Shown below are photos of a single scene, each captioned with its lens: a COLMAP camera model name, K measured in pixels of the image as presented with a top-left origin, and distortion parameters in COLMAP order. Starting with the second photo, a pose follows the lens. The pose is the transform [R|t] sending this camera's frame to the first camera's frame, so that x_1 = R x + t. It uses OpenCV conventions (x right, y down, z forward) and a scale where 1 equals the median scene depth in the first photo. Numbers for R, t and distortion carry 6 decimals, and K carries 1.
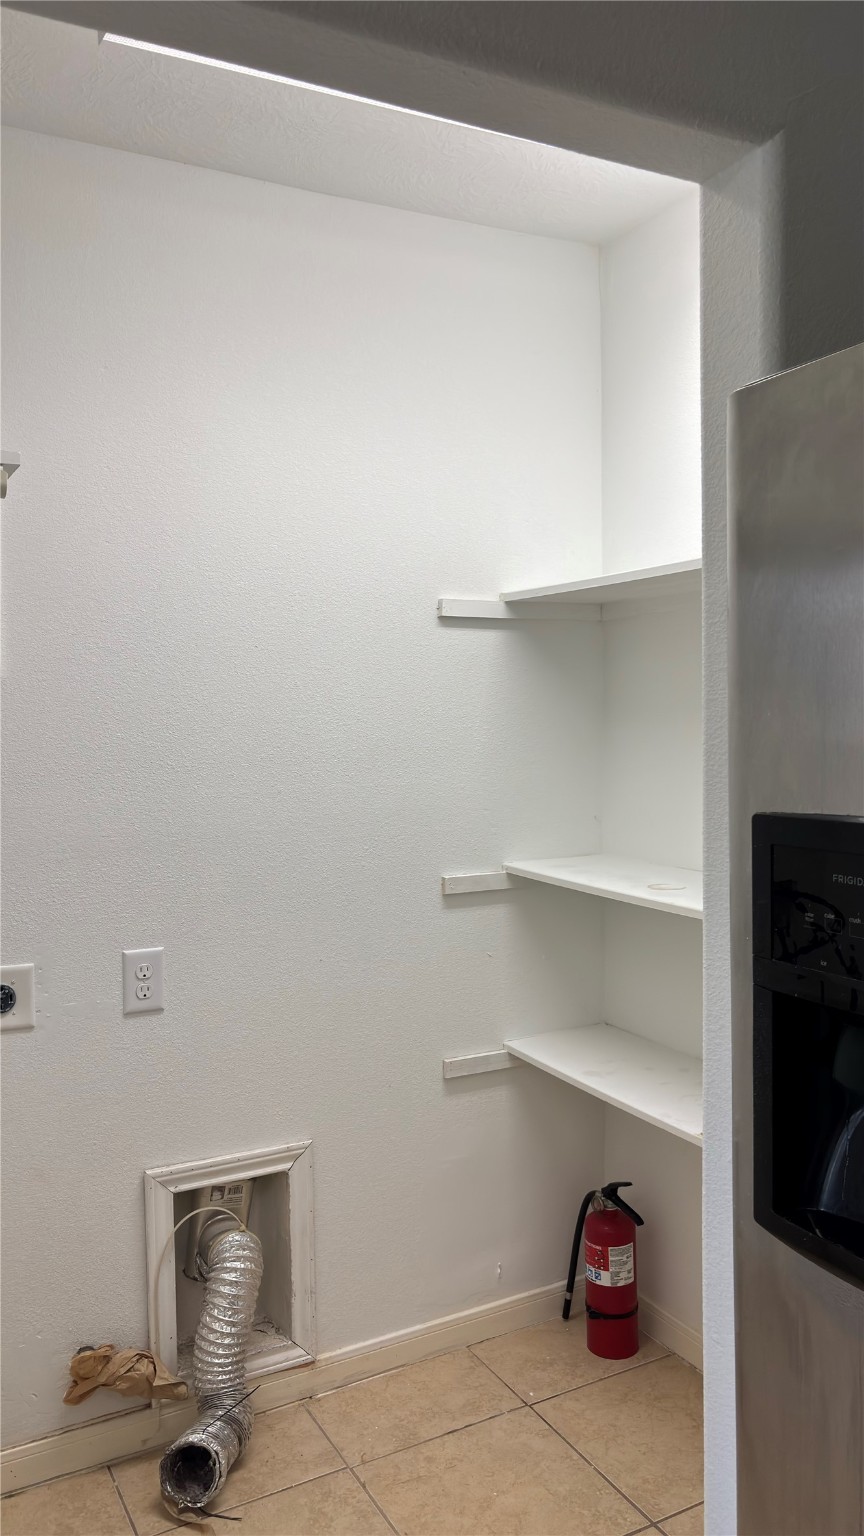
lens RADIAL K [[1166.4, 0, 432.0], [0, 1166.4, 768.0], [0, 0, 1]] dist [0.041953, -0.058137]
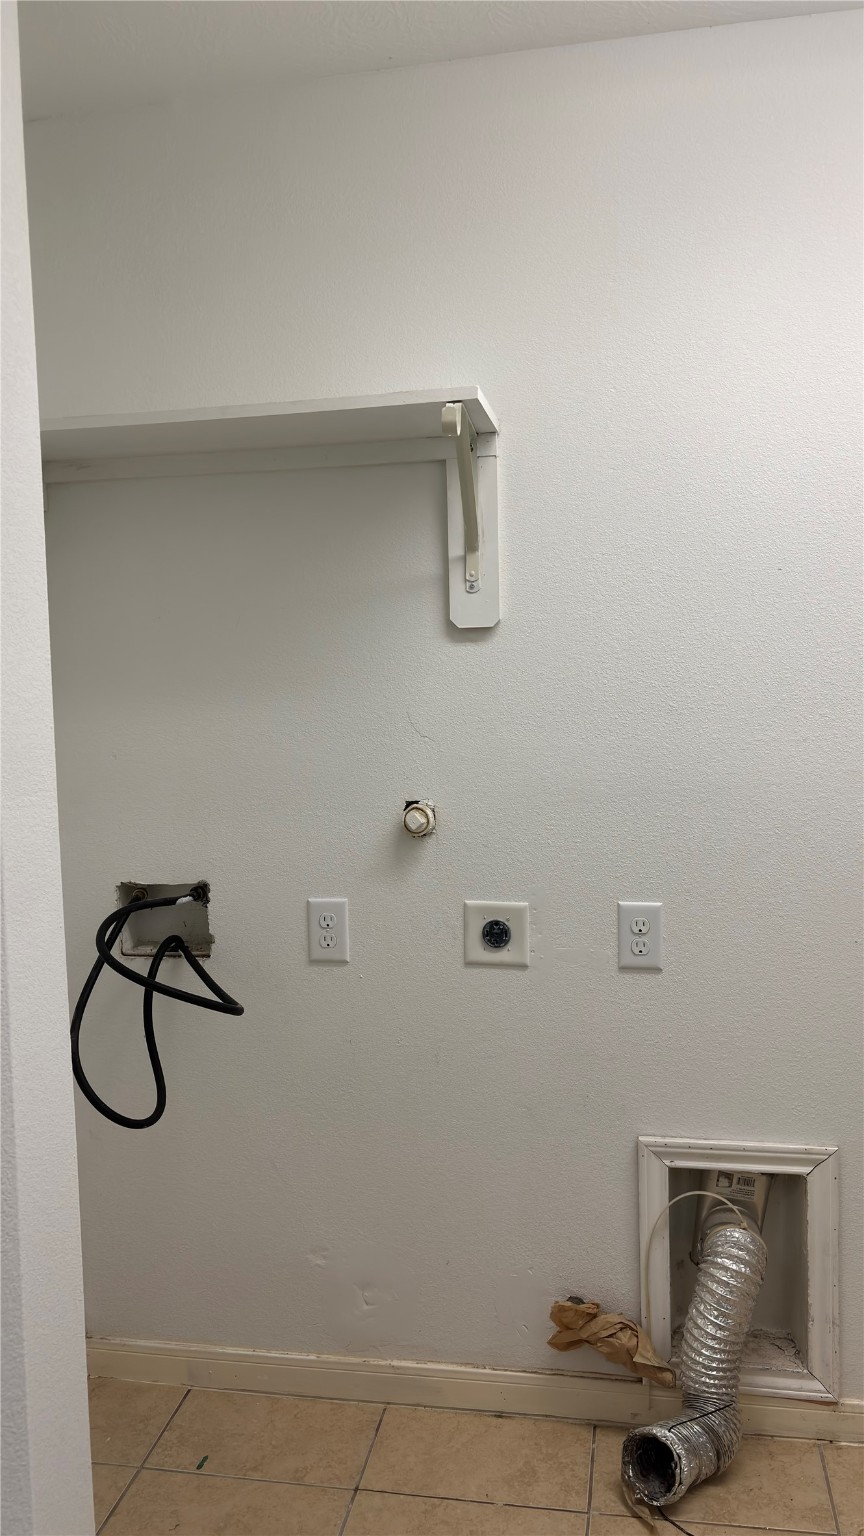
lens RADIAL K [[1197.6, 0, 429.2], [0, 1197.6, 744.9], [0, 0, 1]] dist [0.001097, -0.007101]
pose [[0.768642, 0.032623, -0.638847, 0.230817], [-0.012498, 0.999274, 0.035992, -0.003036], [0.639557, -0.019681, 0.768491, 0.158873]]
